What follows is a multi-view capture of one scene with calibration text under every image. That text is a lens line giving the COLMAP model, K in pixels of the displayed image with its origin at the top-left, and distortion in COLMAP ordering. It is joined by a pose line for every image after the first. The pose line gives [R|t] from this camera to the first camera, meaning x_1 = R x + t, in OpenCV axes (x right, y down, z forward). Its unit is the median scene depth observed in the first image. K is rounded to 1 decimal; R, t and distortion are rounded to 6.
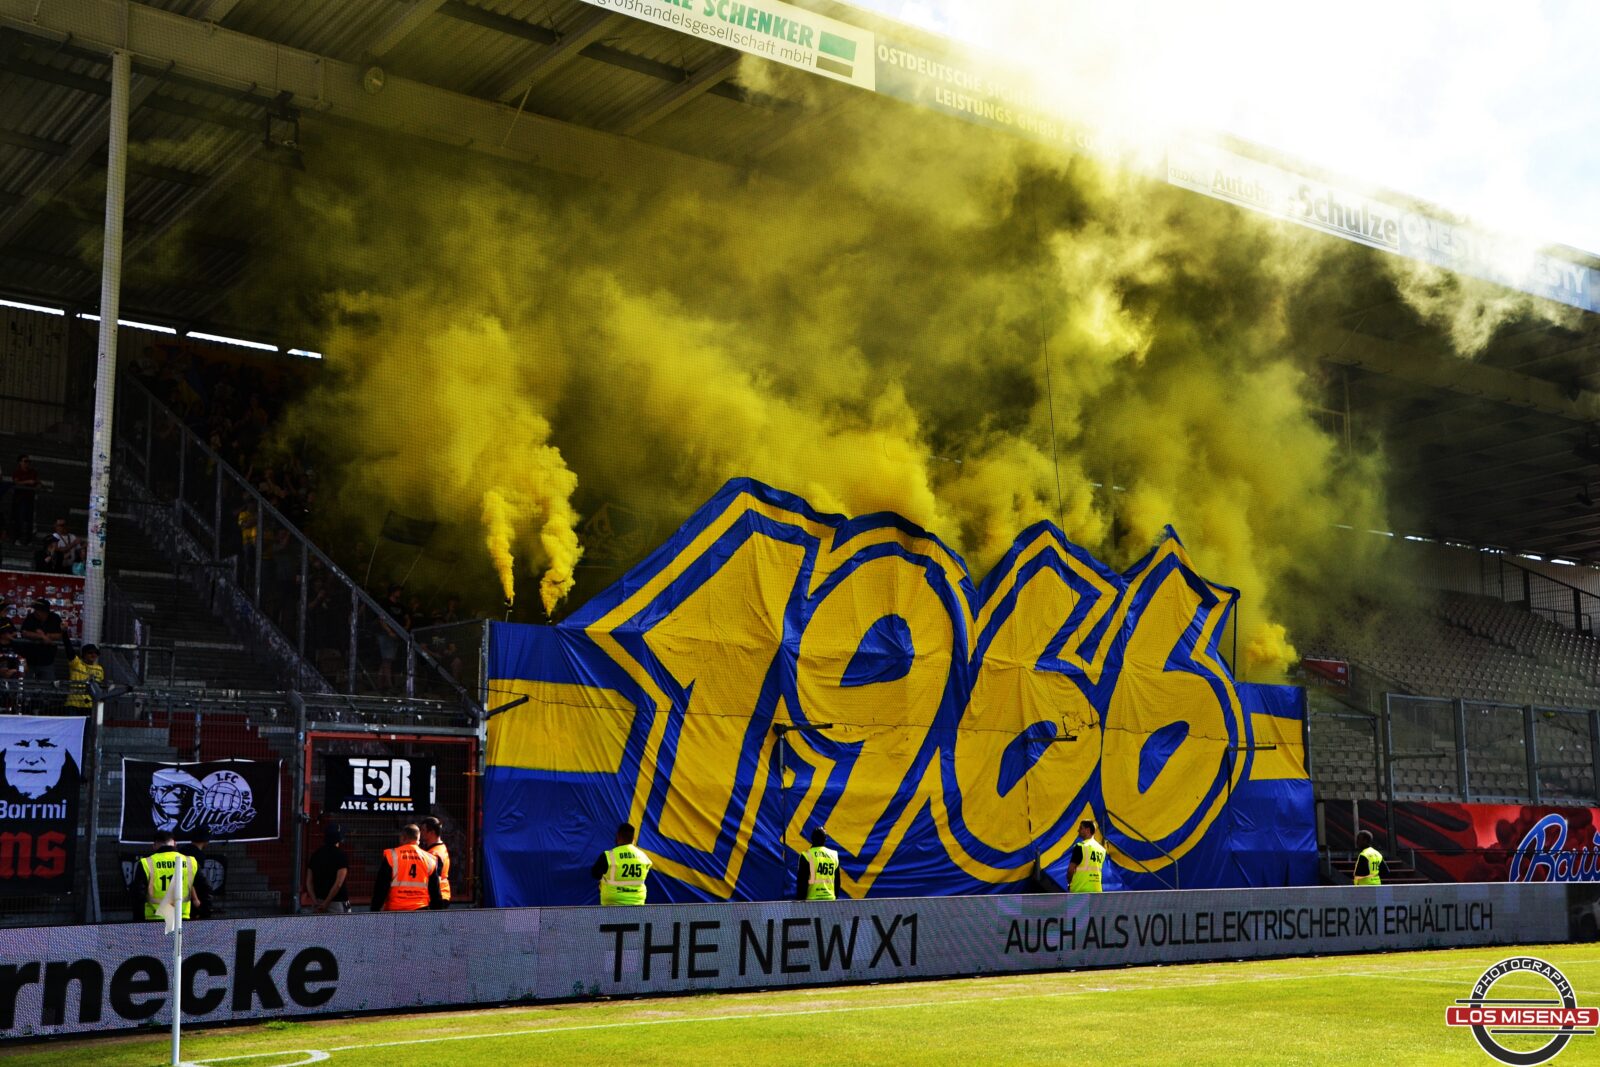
lens RADIAL K [[1916.7, 0, 794.6], [0, 1916.7, 559.4], [0, 0, 1]] dist [0.057104, 0.000000]
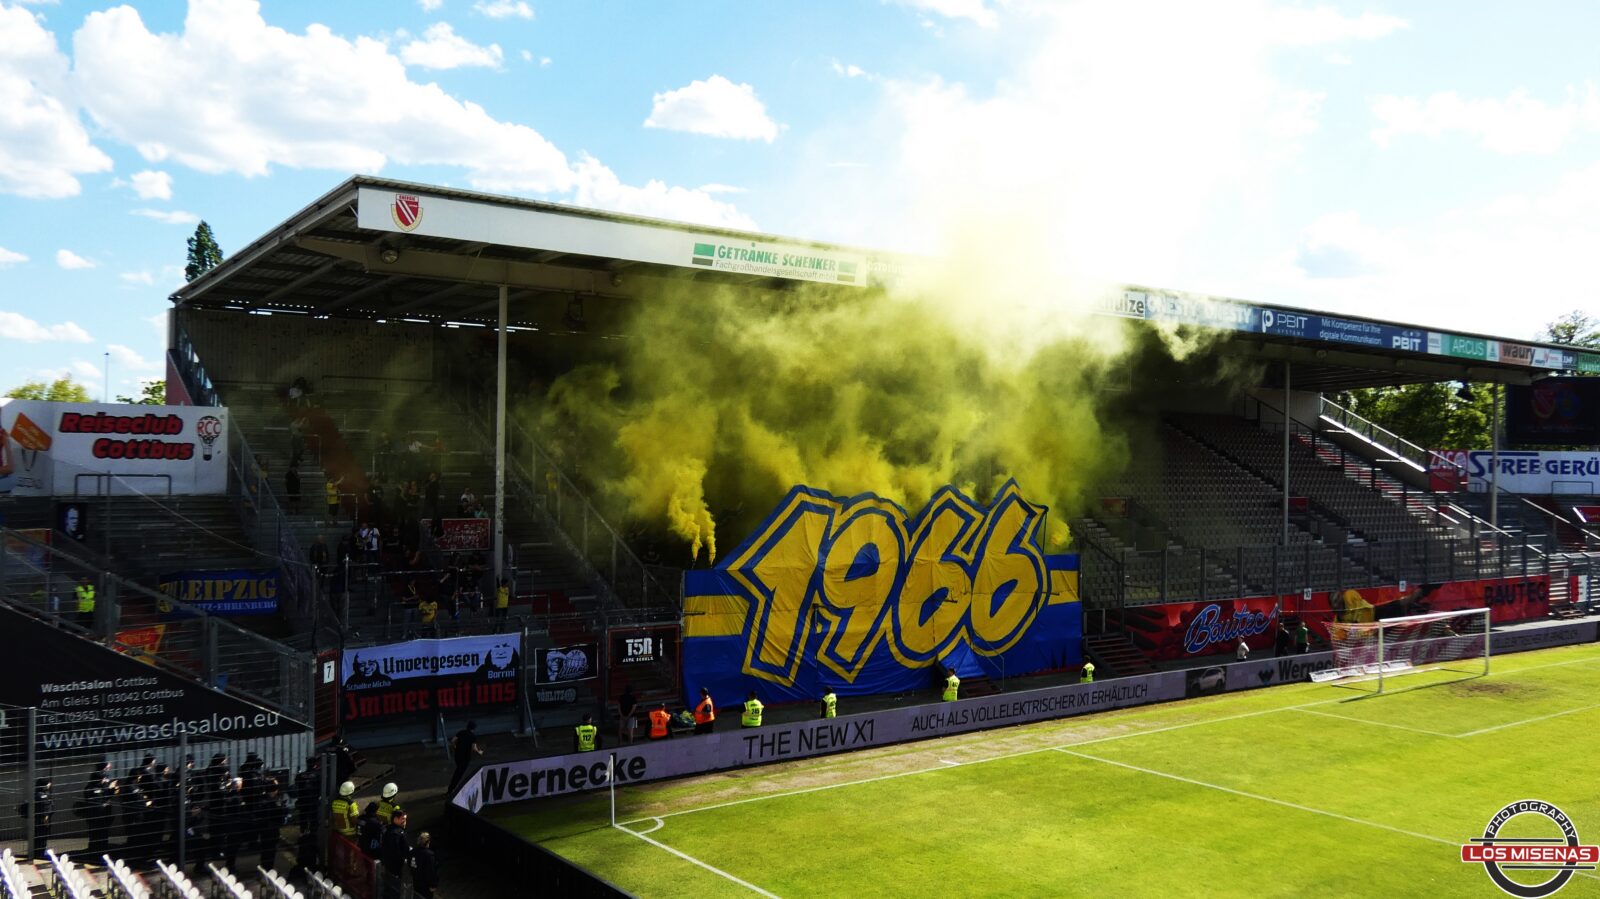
lens RADIAL K [[1377.4, 0, 806.7], [0, 1377.4, 456.1], [0, 0, 1]] dist [0.022632, -0.025266]
pose [[0.999897, 0.011974, -0.007932, -0.006748], [-0.010704, 0.989470, 0.144340, -0.289807], [0.009577, -0.144240, 0.989496, -0.479959]]
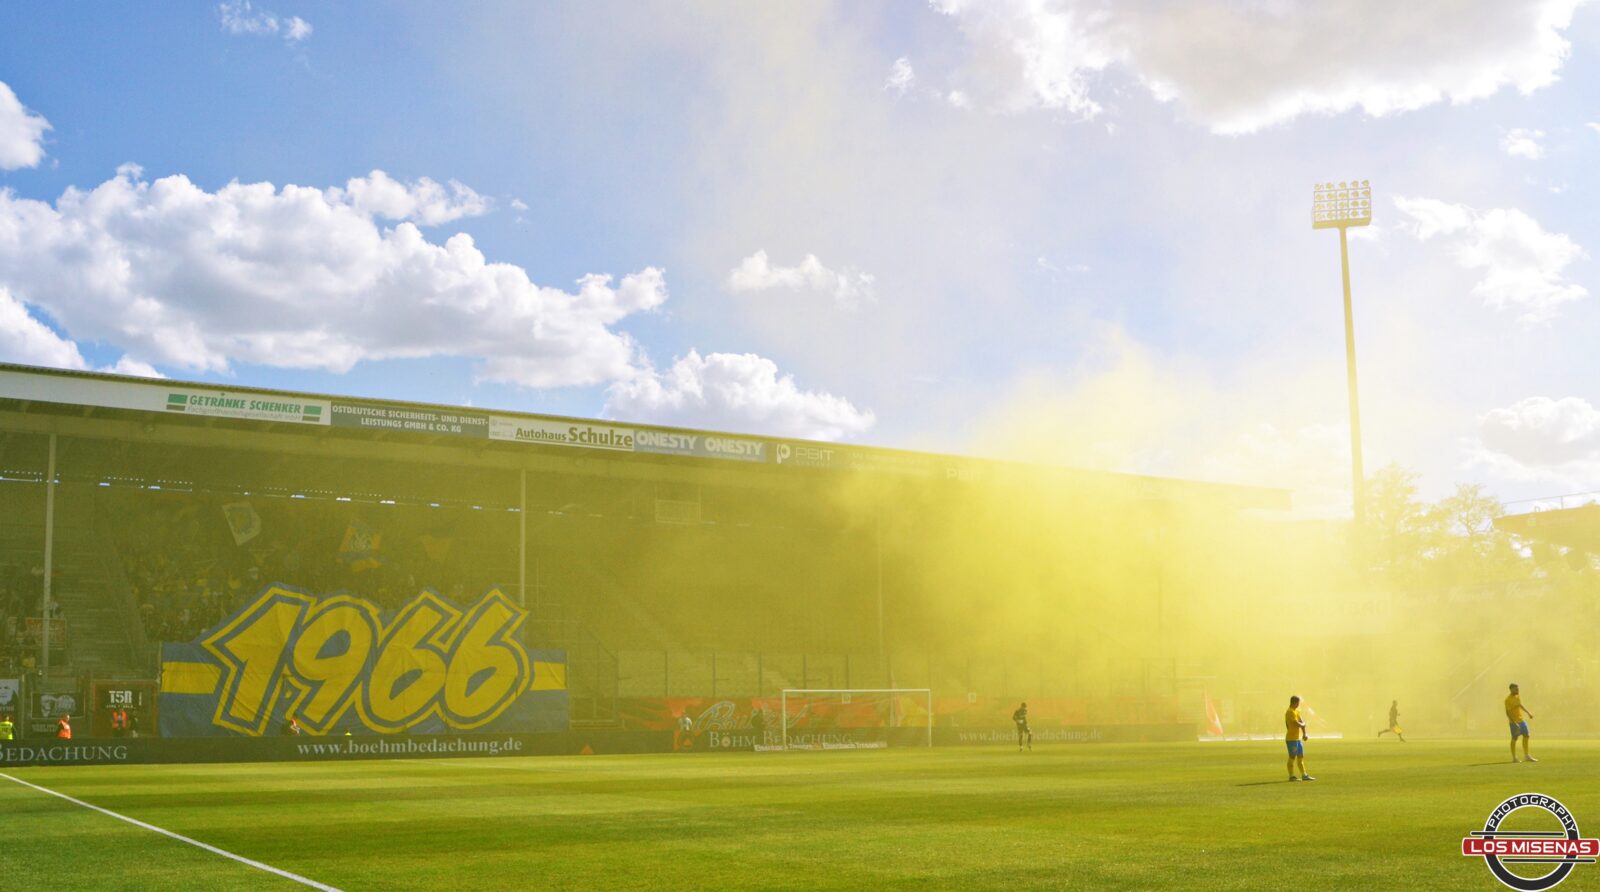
lens RADIAL K [[1637.2, 0, 719.1], [0, 1637.2, 580.7], [0, 0, 1]] dist [-0.087944, 0.000000]
pose [[0.990197, -0.017941, -0.138520, 0.890151], [0.027165, 0.997516, 0.064986, -0.172193], [0.137010, -0.068112, 0.988225, -1.130769]]
